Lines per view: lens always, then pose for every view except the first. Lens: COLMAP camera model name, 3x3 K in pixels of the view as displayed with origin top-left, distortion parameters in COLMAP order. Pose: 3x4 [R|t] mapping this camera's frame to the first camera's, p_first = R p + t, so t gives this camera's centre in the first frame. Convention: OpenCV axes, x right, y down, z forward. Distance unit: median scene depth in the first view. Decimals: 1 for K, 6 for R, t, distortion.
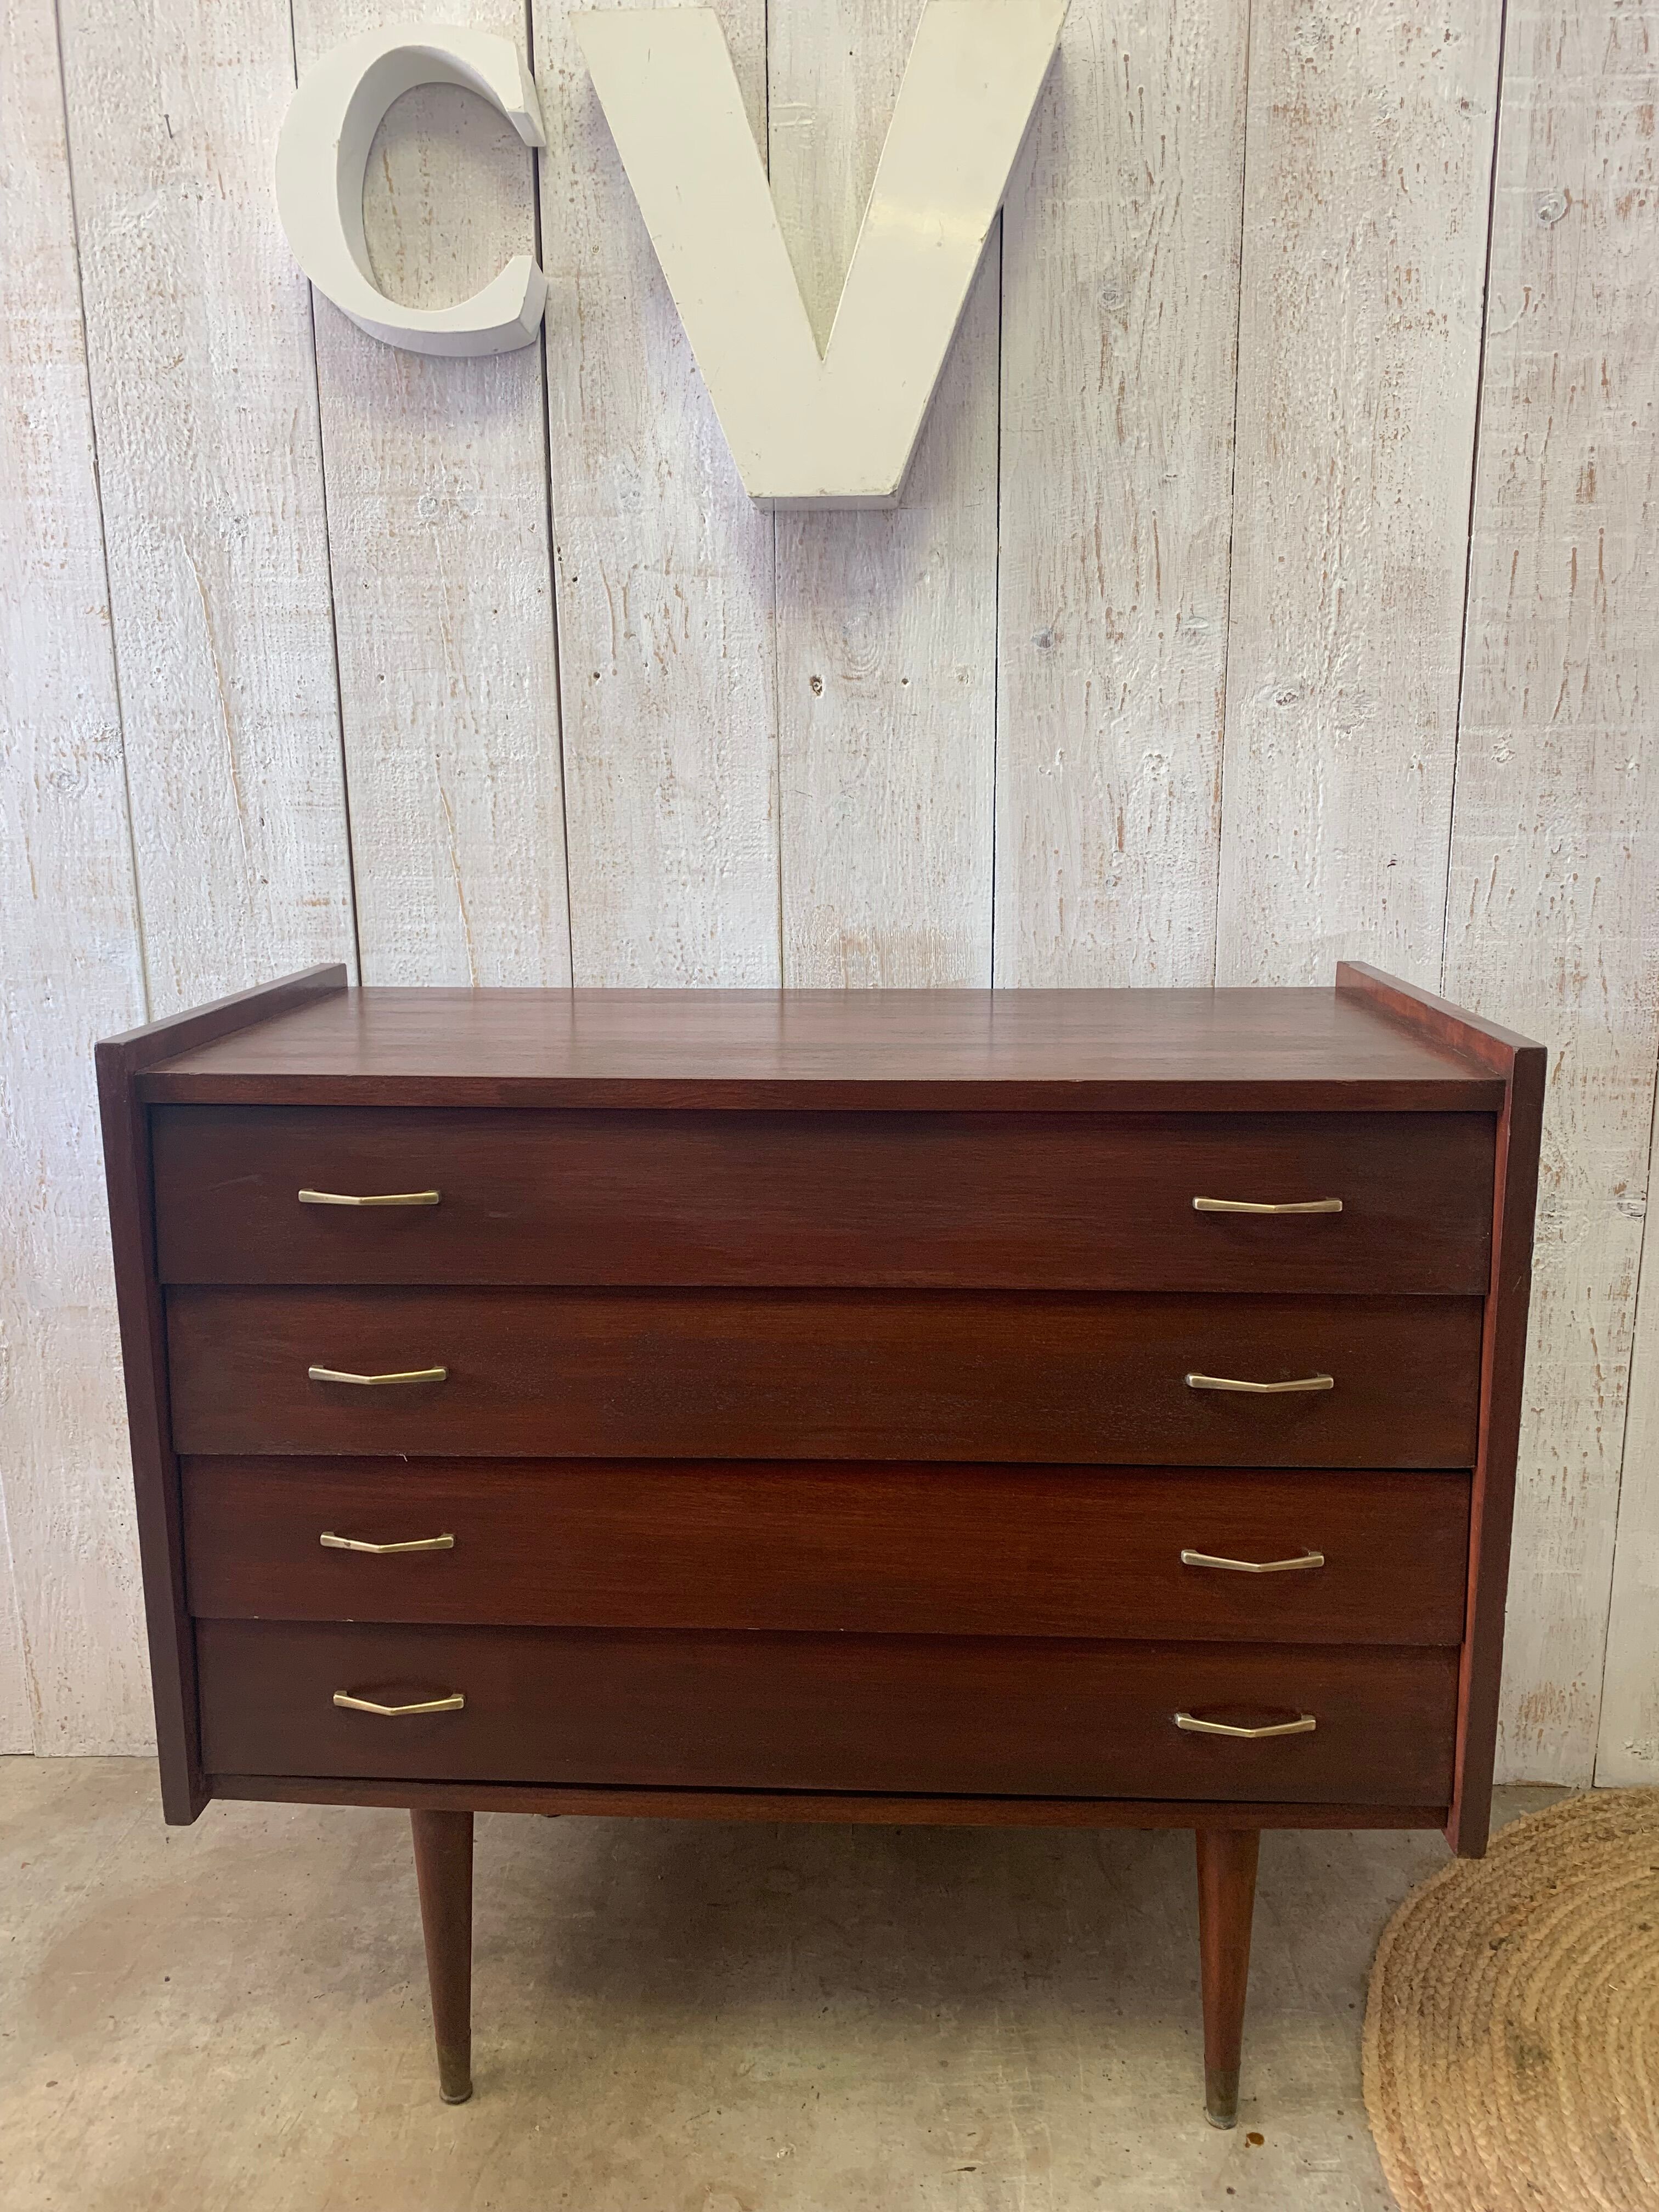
lens RADIAL K [[1687.1, 0, 820.1], [0, 1687.1, 1093.6], [0, 0, 1]] dist [0.017757, -0.012300]
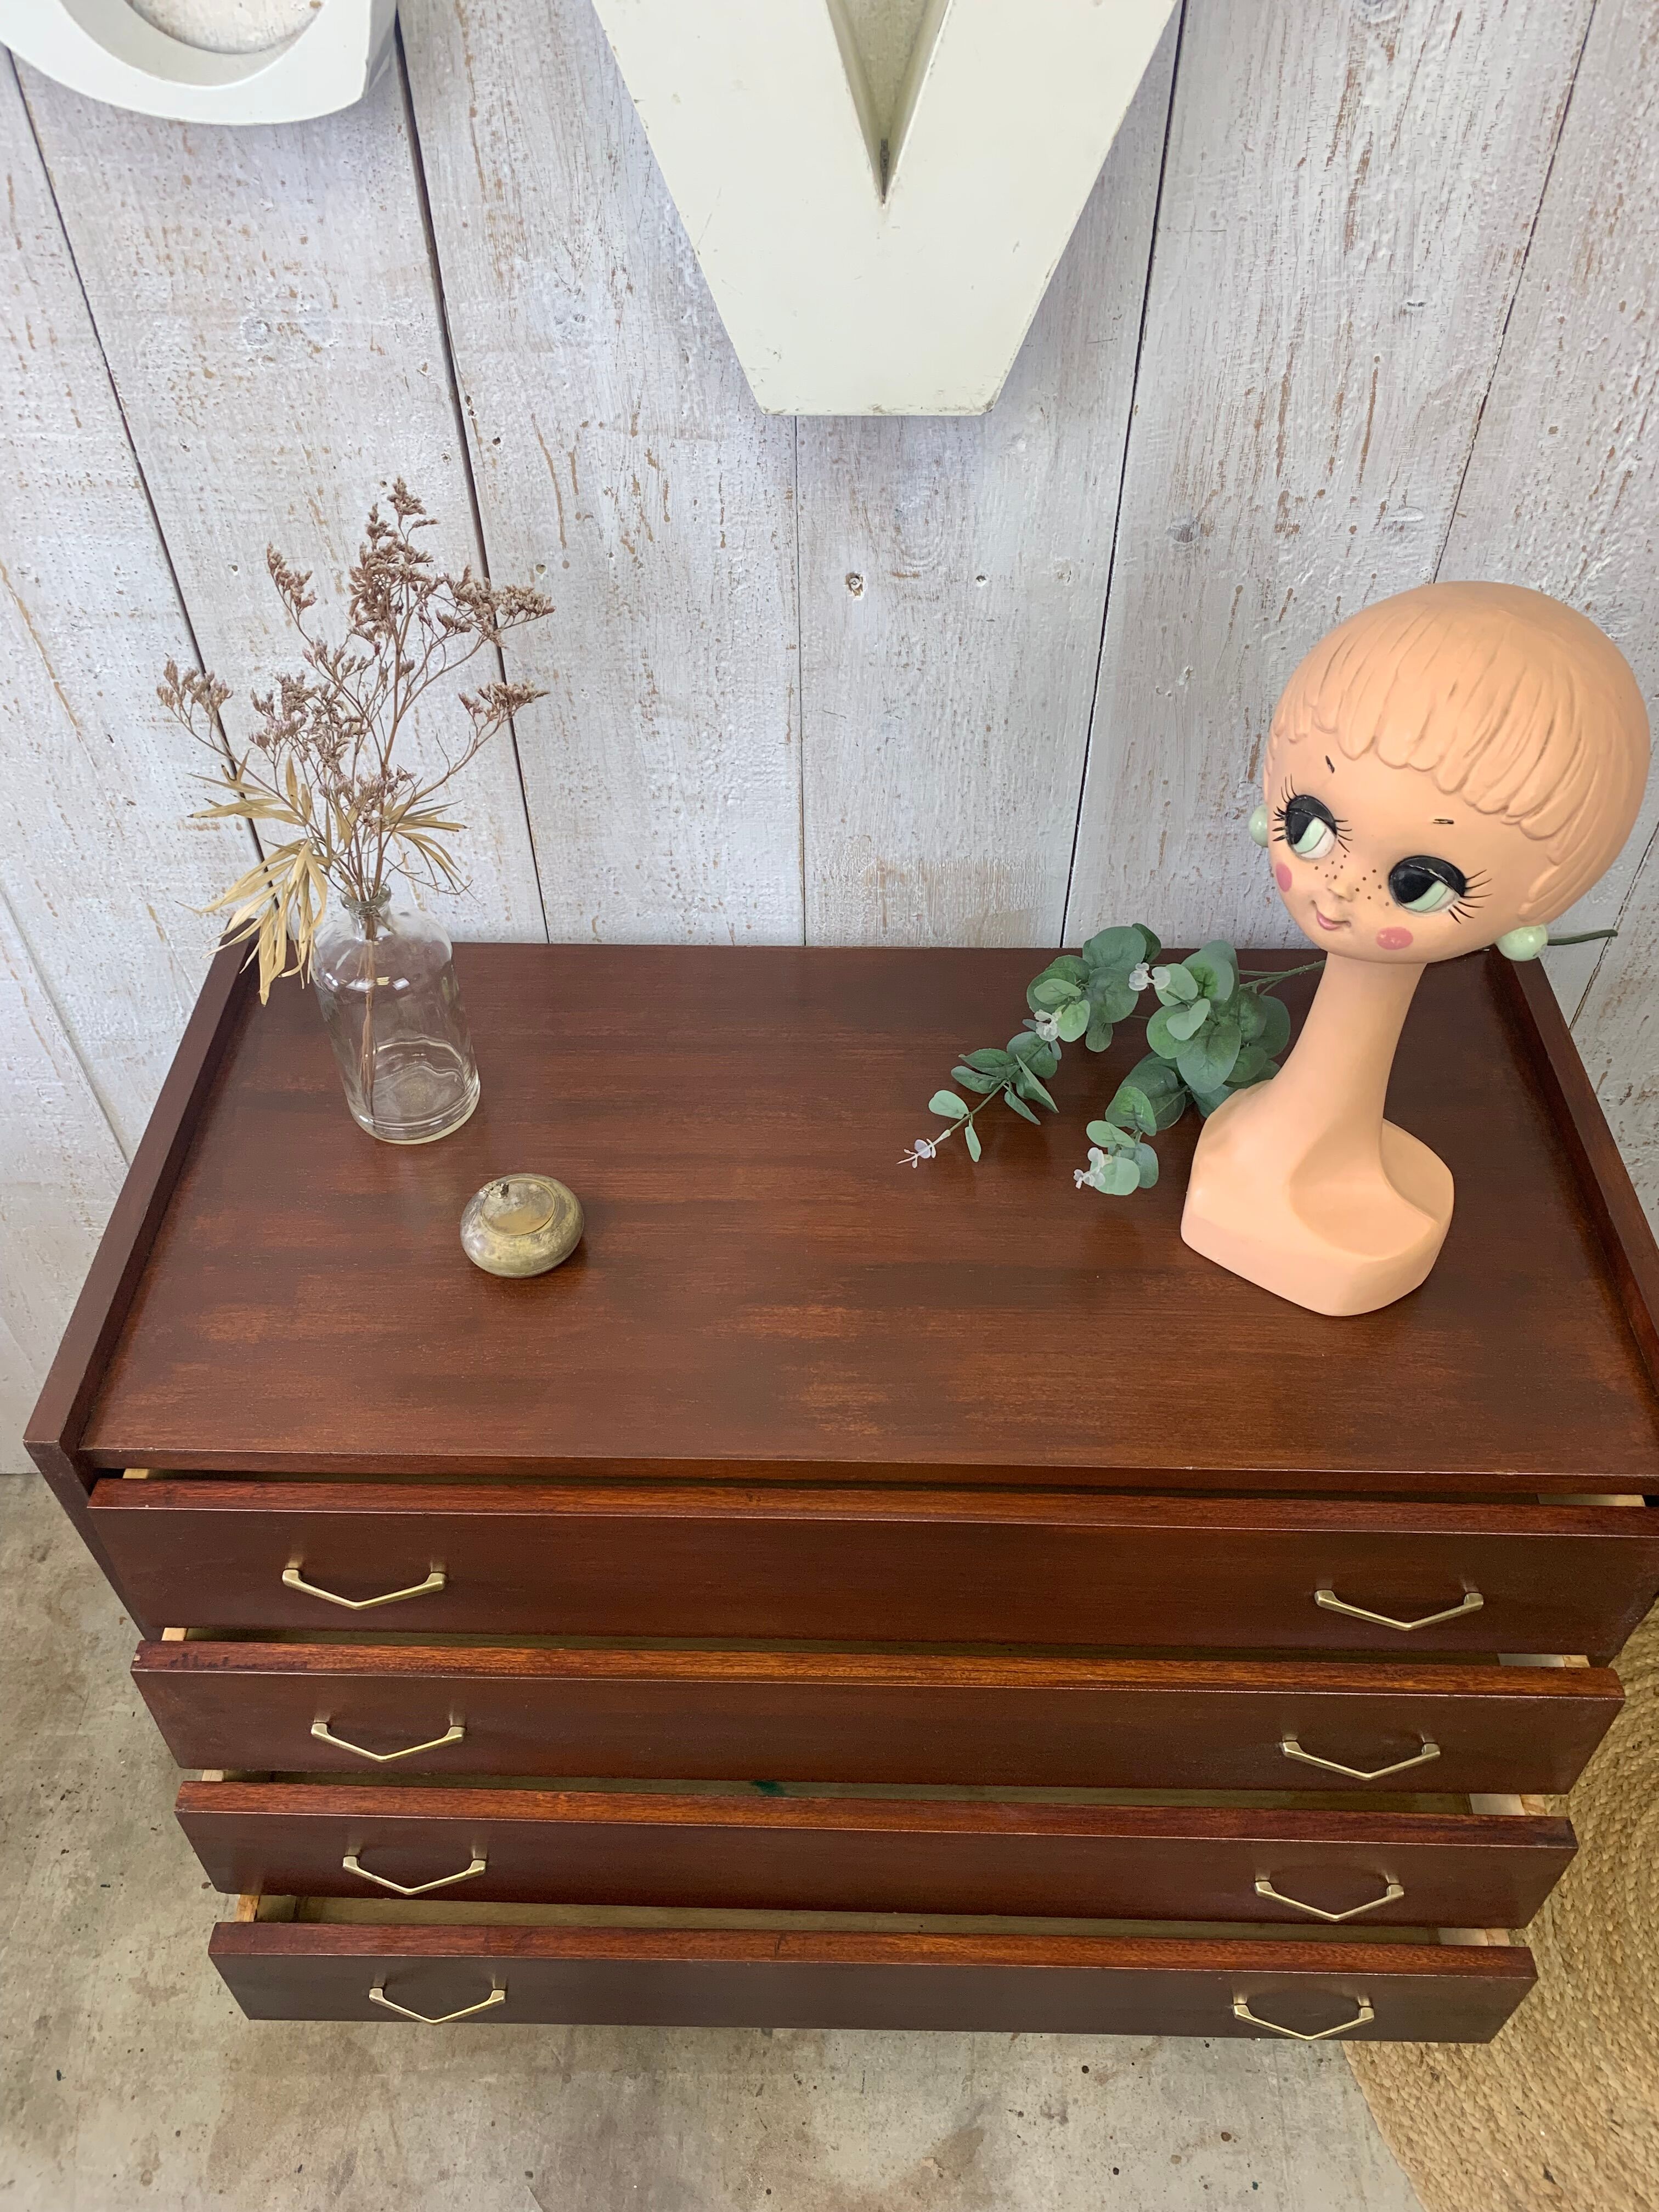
lens RADIAL K [[1695.4, 0, 802.9], [0, 1695.4, 1114.6], [0, 0, 1]] dist [0.000636, 0.009827]
pose [[0.999675, -0.020409, 0.015273, -0.040029], [0.007897, 0.817622, 0.575701, -0.480891], [-0.024237, -0.575394, 0.817517, 0.299697]]
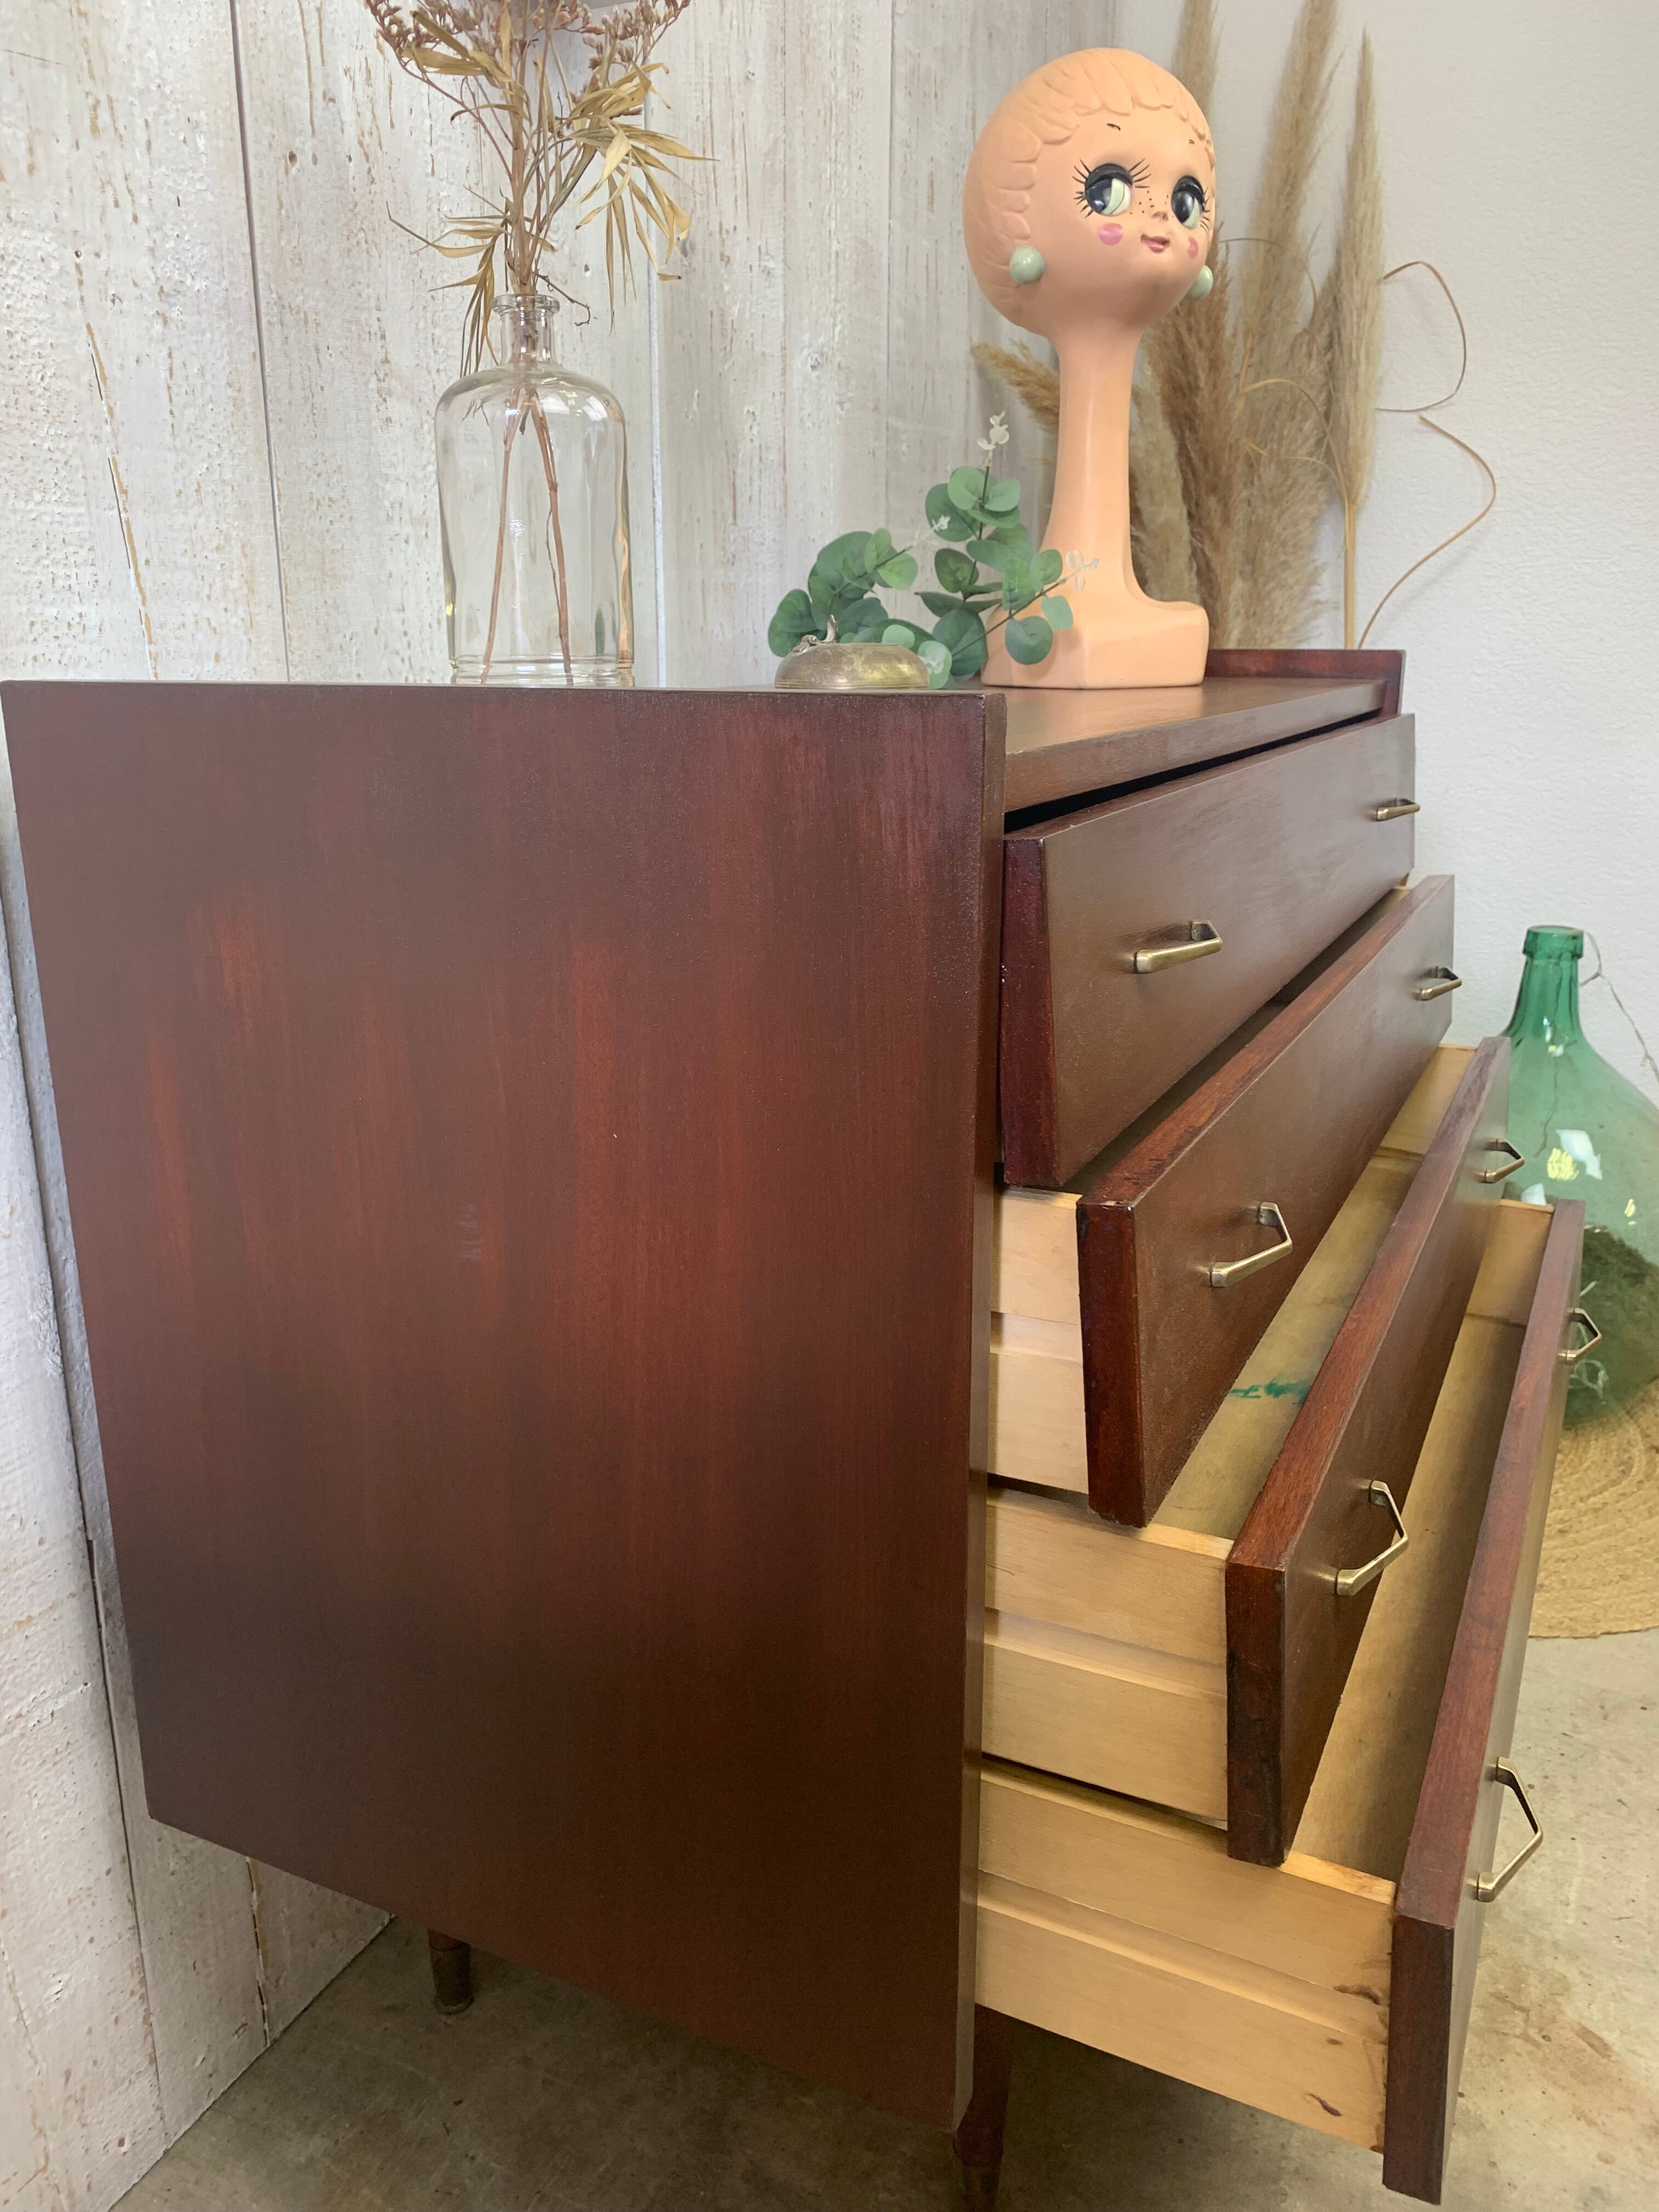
lens RADIAL K [[1700.8, 0, 800.4], [0, 1700.8, 1121.4], [0, 0, 1]] dist [0.007398, -0.004561]
pose [[0.400448, -0.252517, 0.880839, -0.680067], [0.182219, 0.964025, 0.193524, -0.011484], [-0.898019, 0.083010, 0.432055, 0.637575]]
